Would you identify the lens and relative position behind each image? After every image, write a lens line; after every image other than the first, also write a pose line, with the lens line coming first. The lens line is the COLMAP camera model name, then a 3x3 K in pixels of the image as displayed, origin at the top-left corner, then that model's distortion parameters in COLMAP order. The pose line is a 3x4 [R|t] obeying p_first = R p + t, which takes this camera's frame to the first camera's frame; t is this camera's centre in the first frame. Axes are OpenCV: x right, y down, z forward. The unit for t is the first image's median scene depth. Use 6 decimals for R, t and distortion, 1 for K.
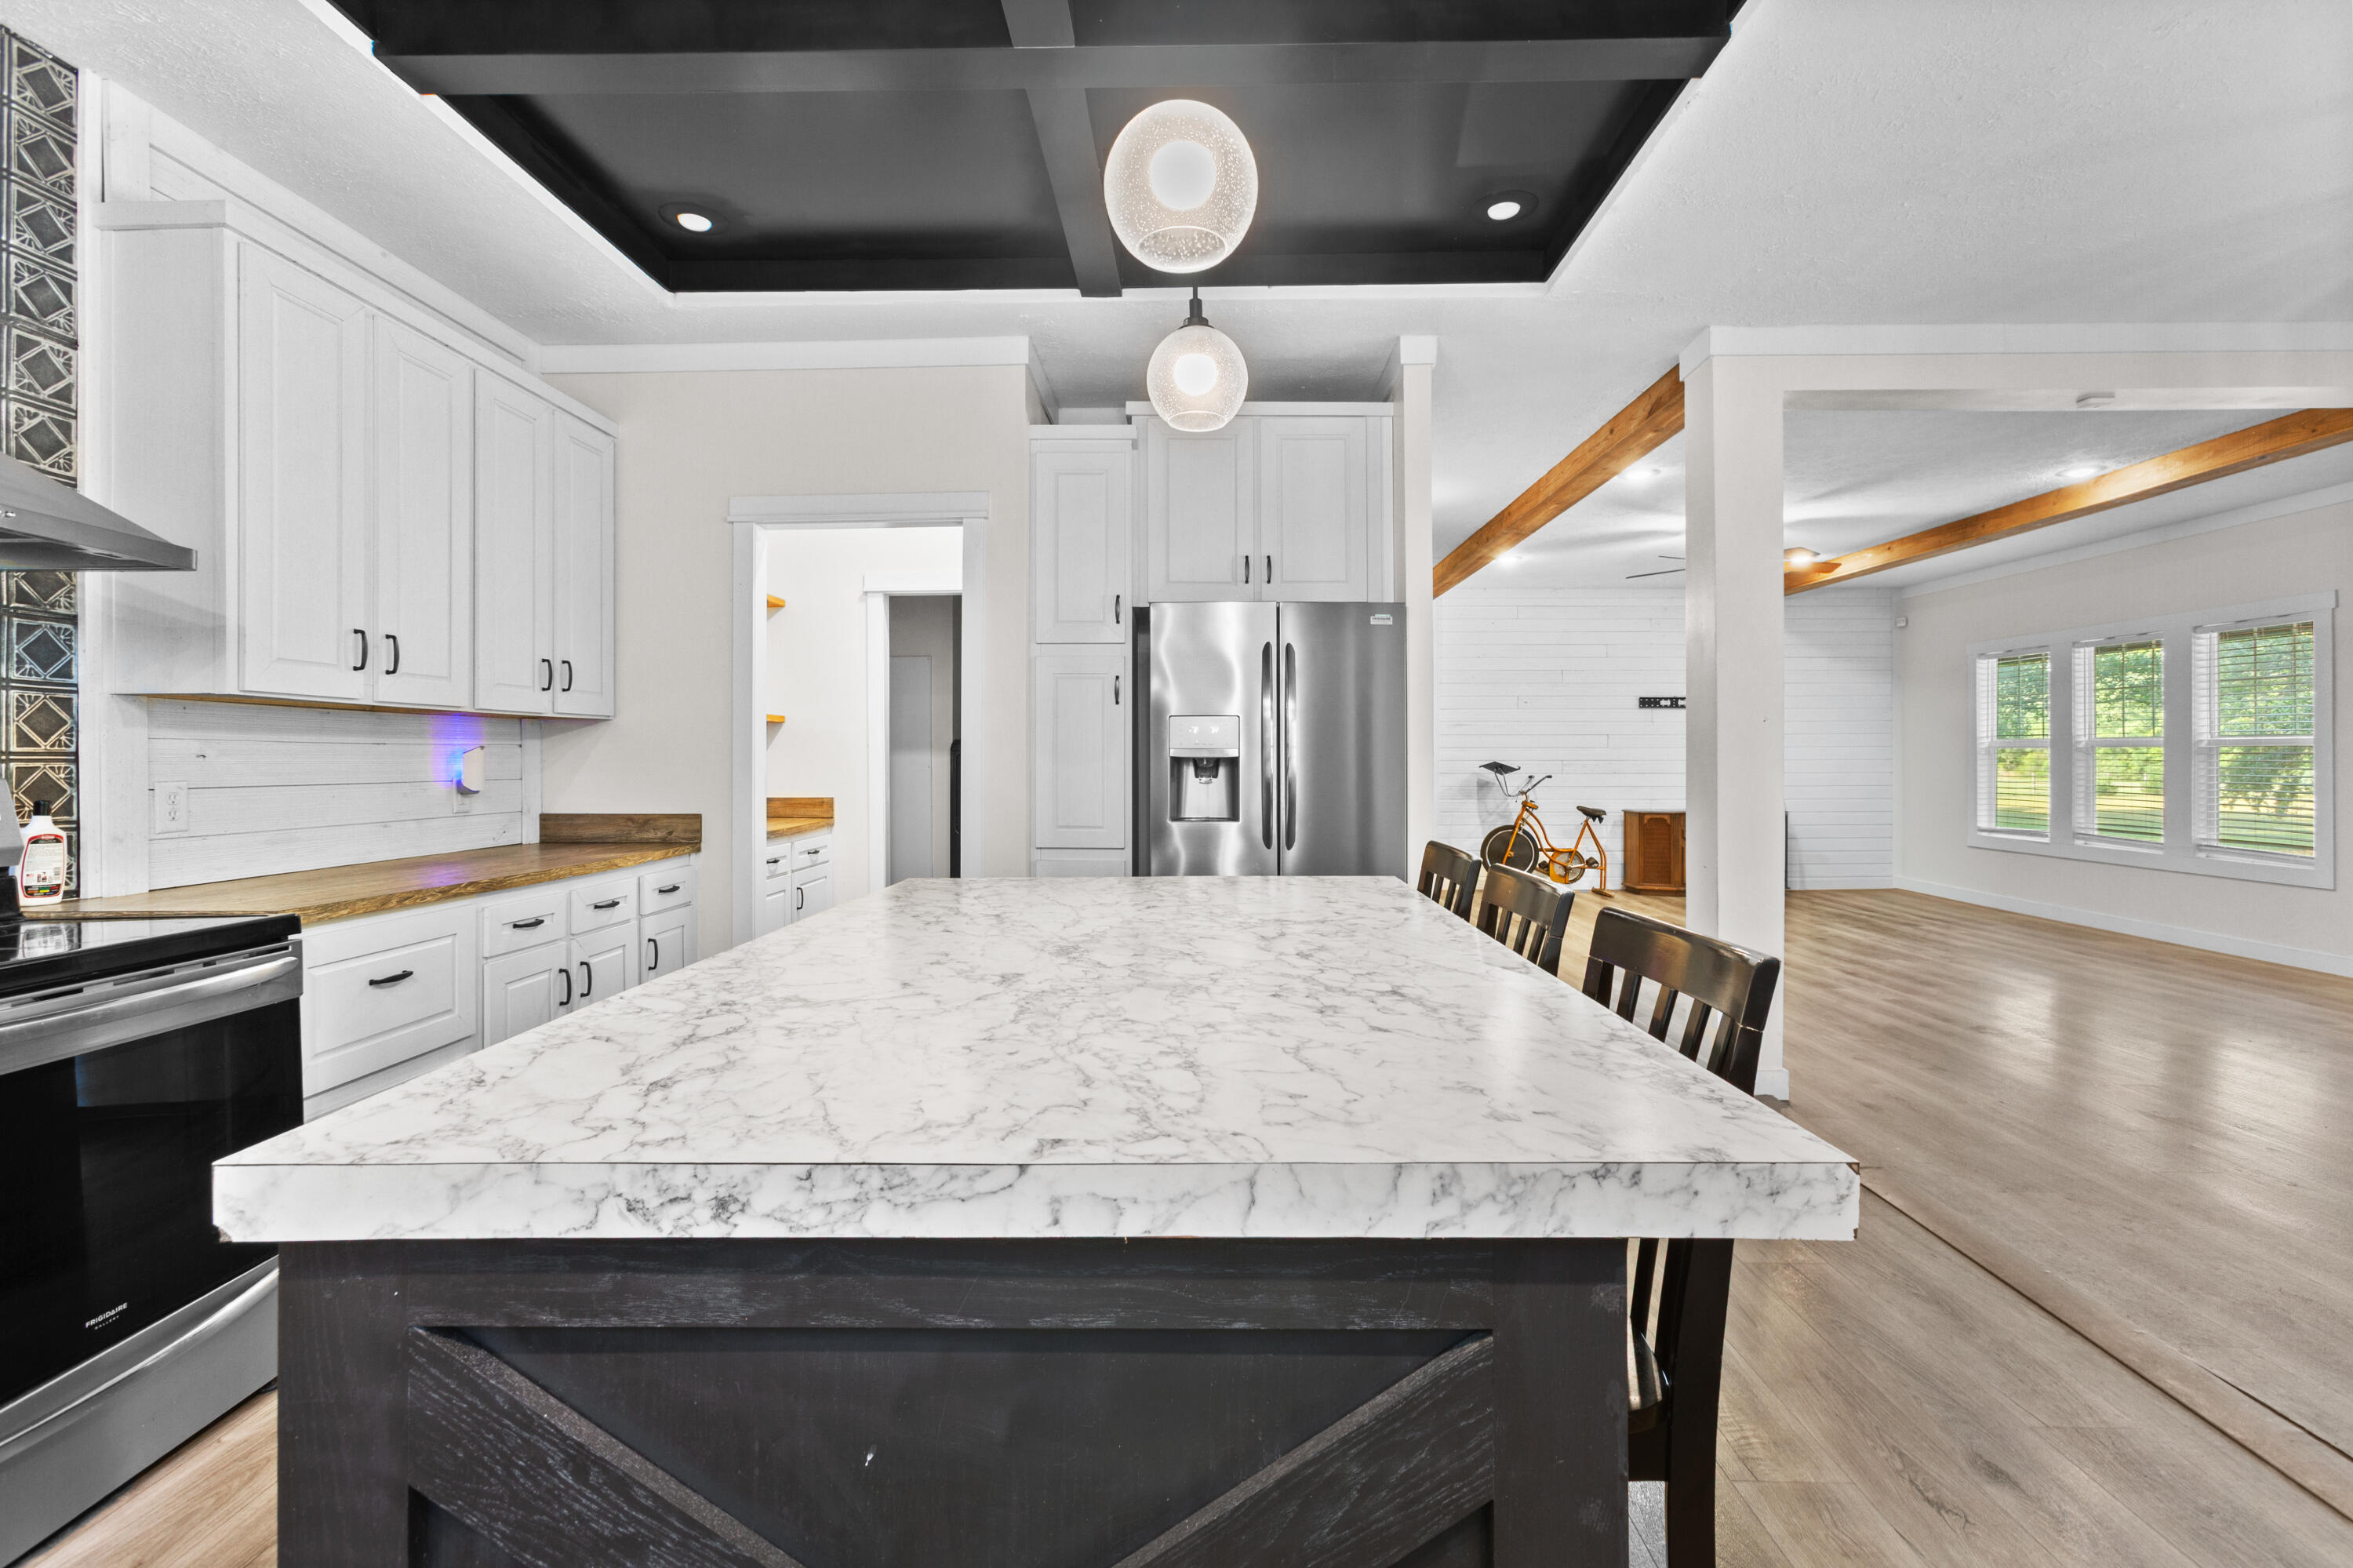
lens RADIAL K [[1056.0, 0, 1183.1], [0, 1056.0, 772.1], [0, 0, 1]] dist [-0.021819, 0.017080]
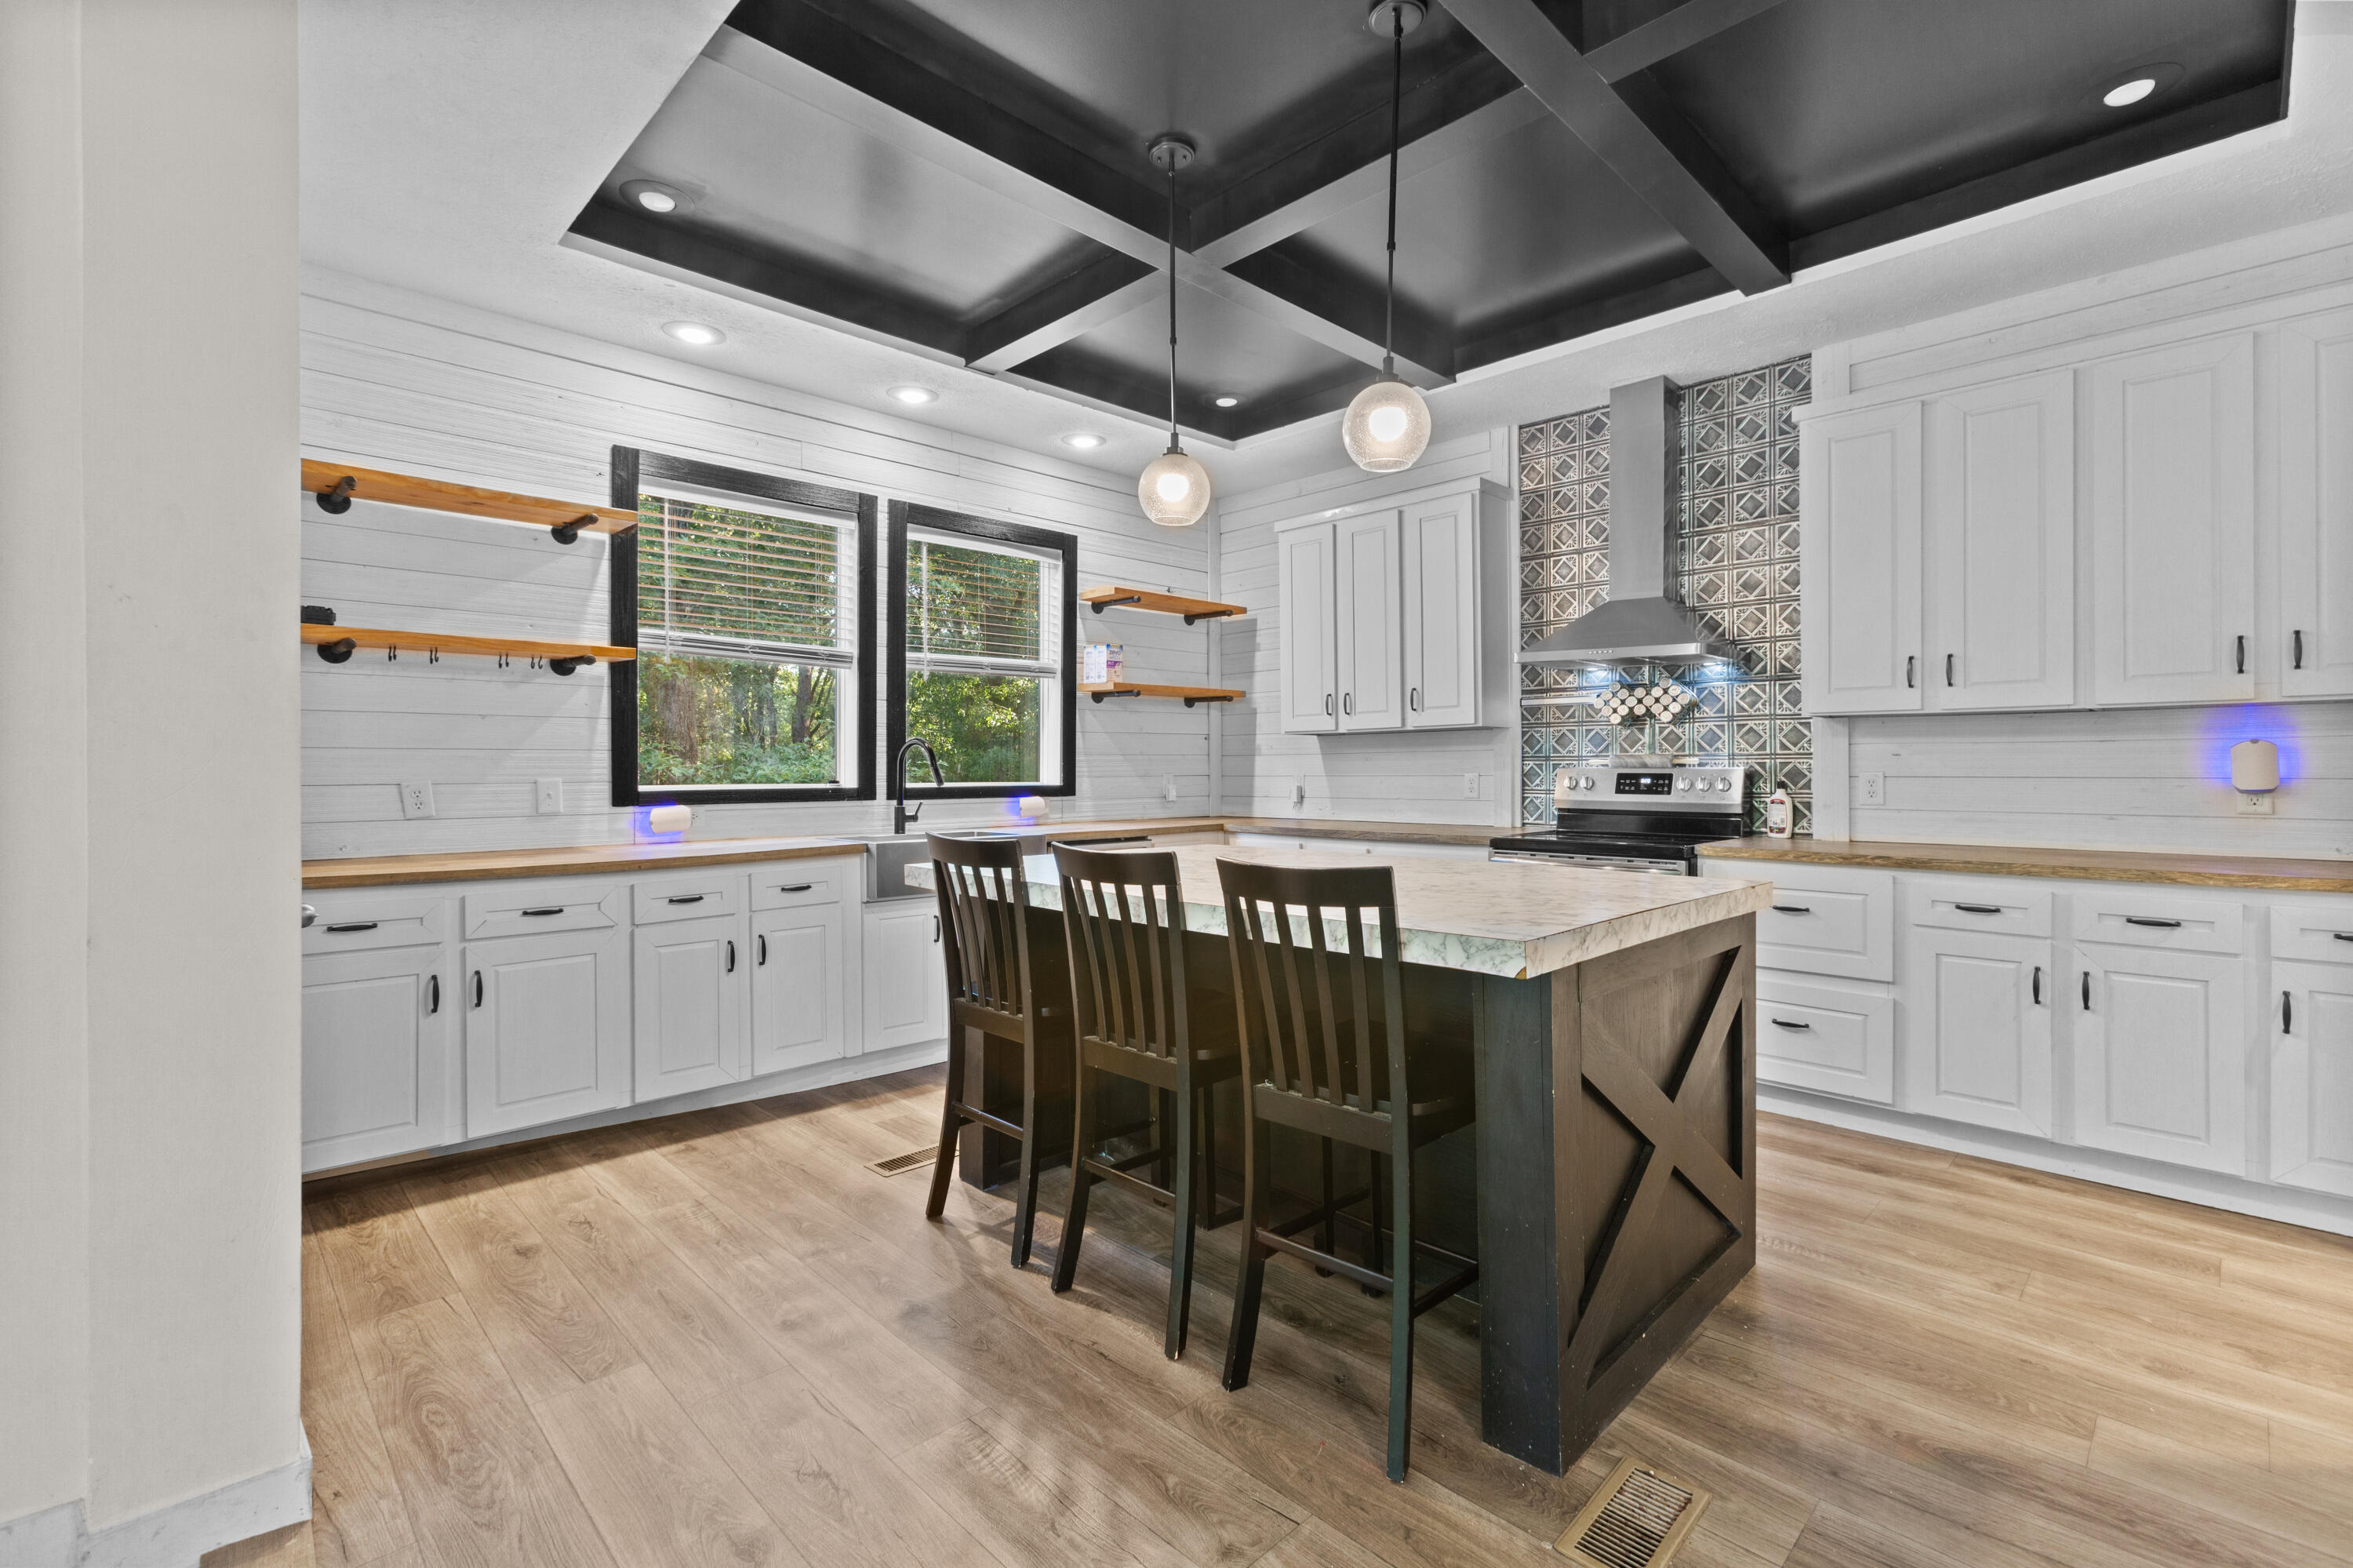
lens RADIAL K [[1056.0, 0, 1183.1], [0, 1056.0, 772.1], [0, 0, 1]] dist [-0.021819, 0.017080]
pose [[-0.701598, 0.011056, -0.712487, 0.793107], [0.000512, 0.999887, 0.015011, -0.013902], [0.712572, 0.010167, -0.701525, 1.323844]]
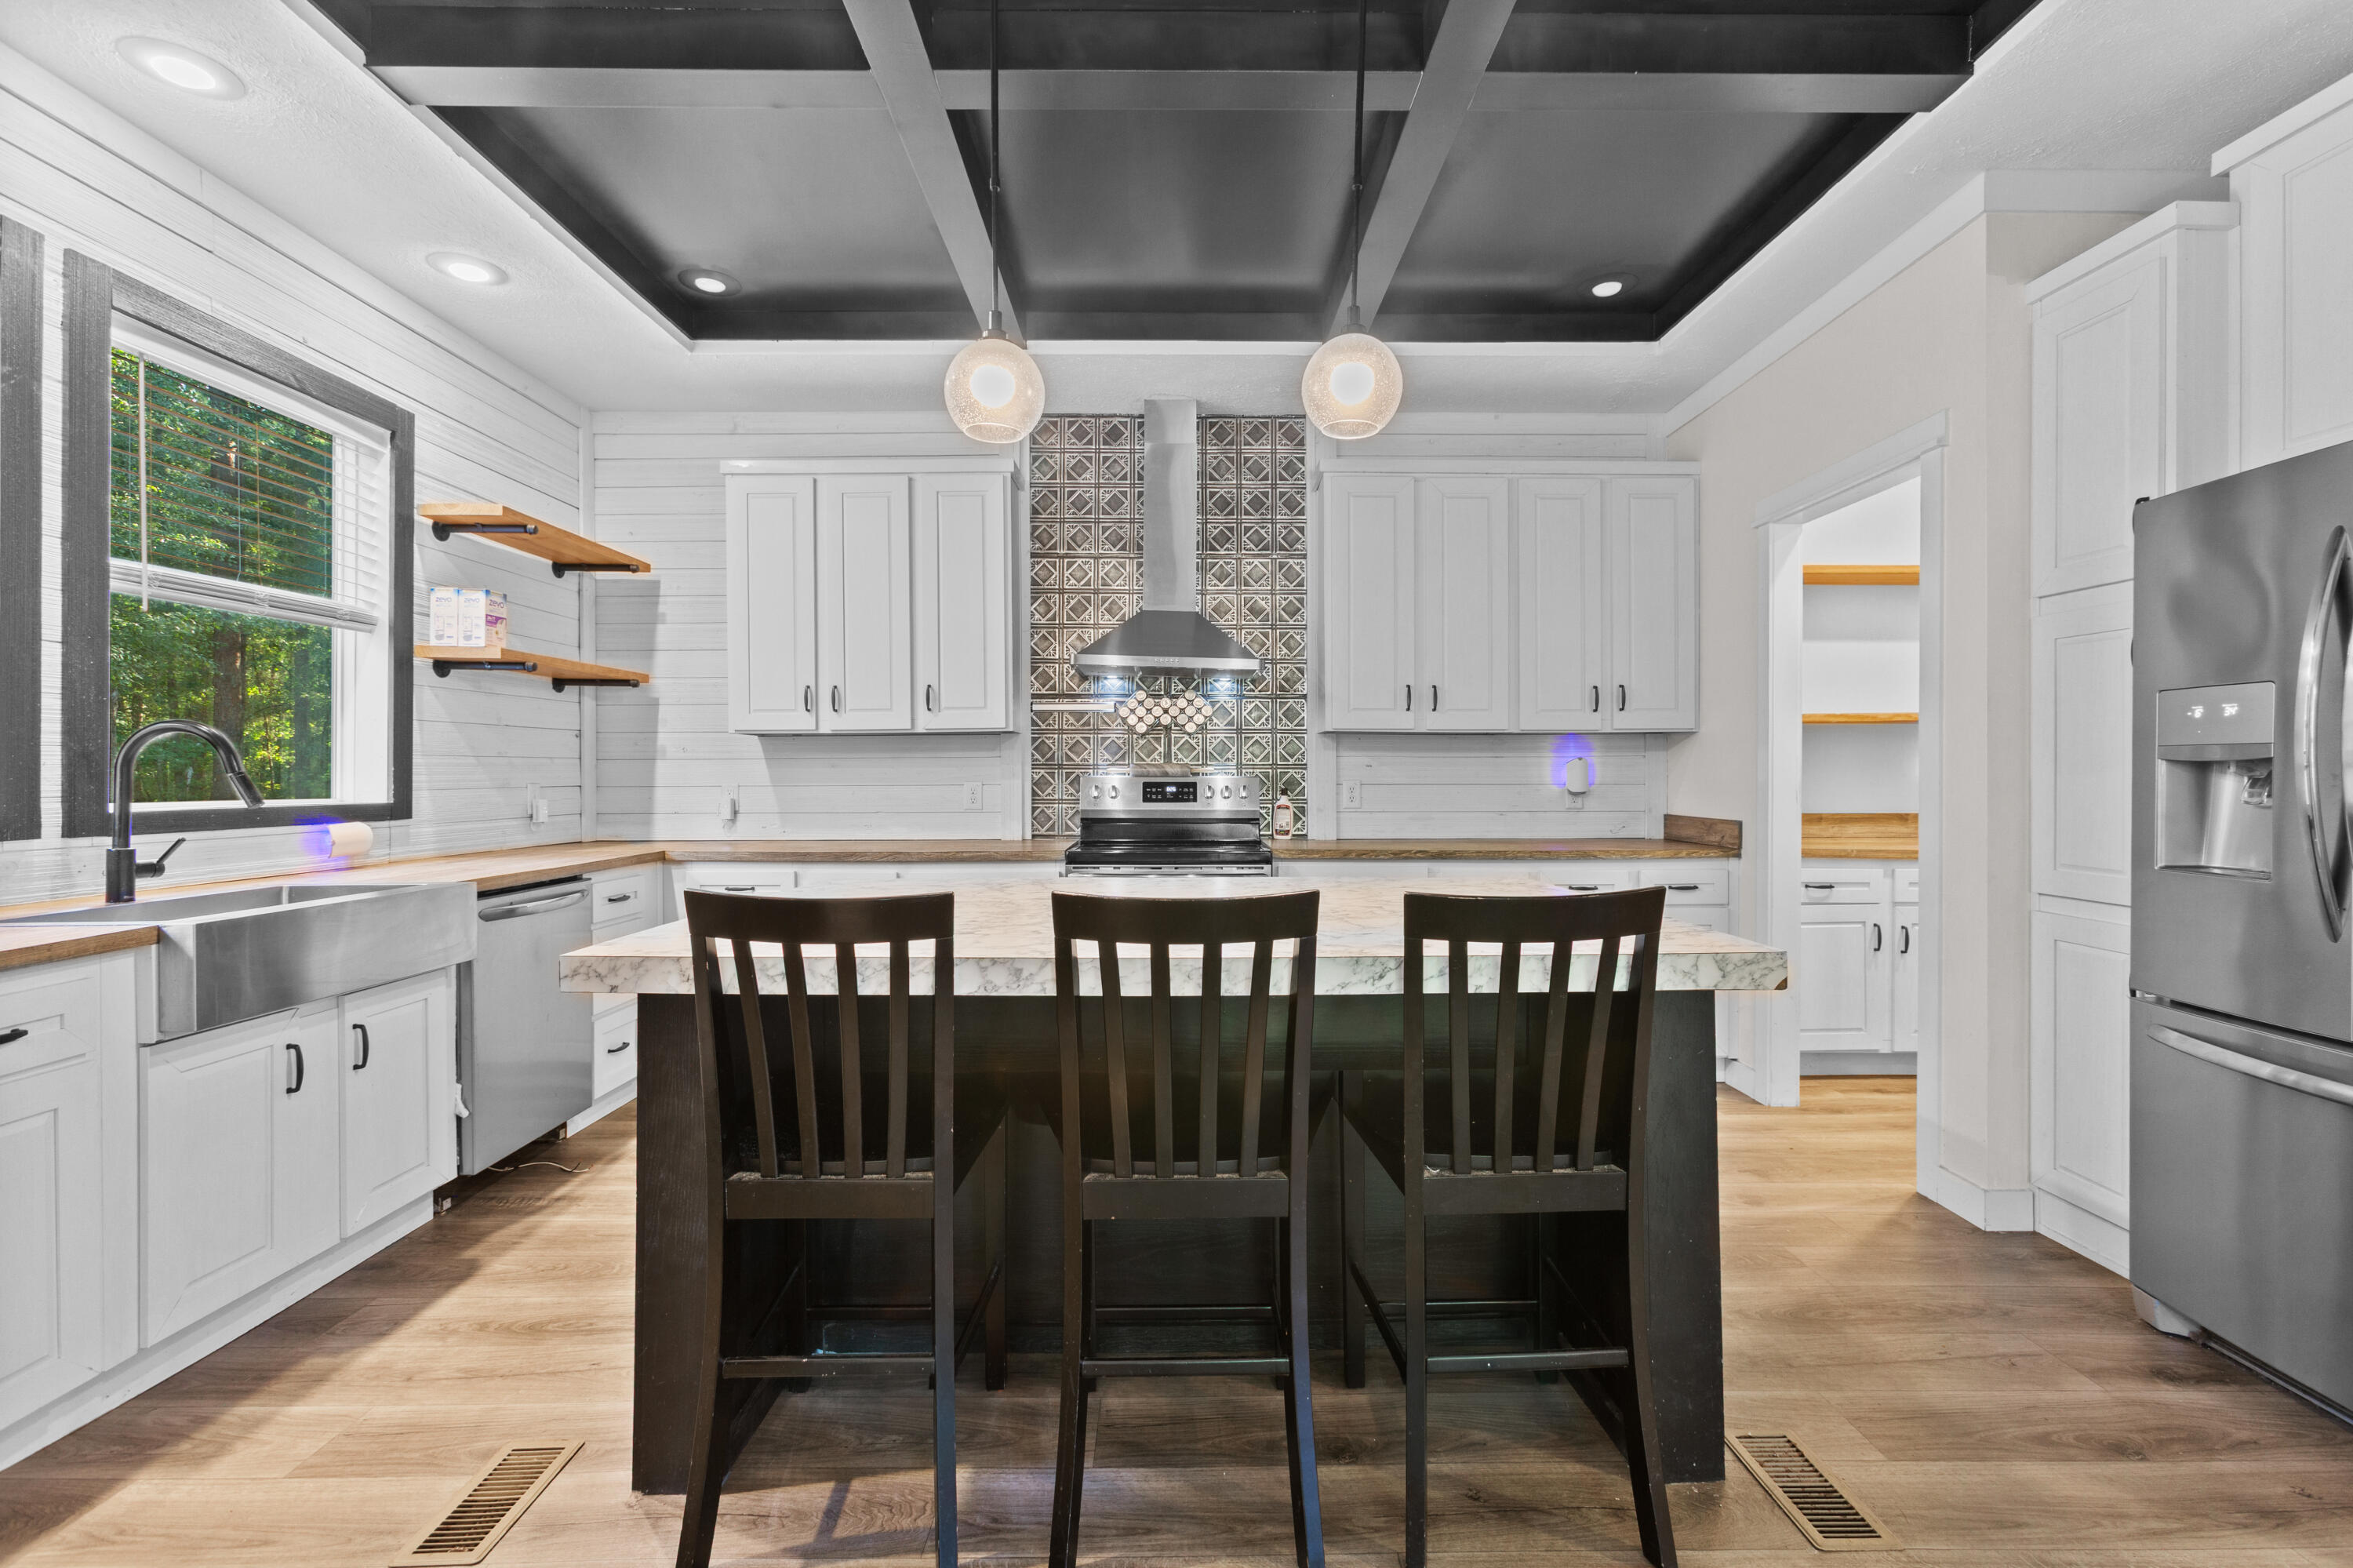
lens RADIAL K [[1056.0, 0, 1183.1], [0, 1056.0, 772.1], [0, 0, 1]] dist [-0.021819, 0.017080]
pose [[0.023286, 0.002767, -0.999725, 0.809123], [-0.008792, 0.999958, 0.002563, -0.006796], [0.999690, 0.008729, 0.023309, 0.655240]]
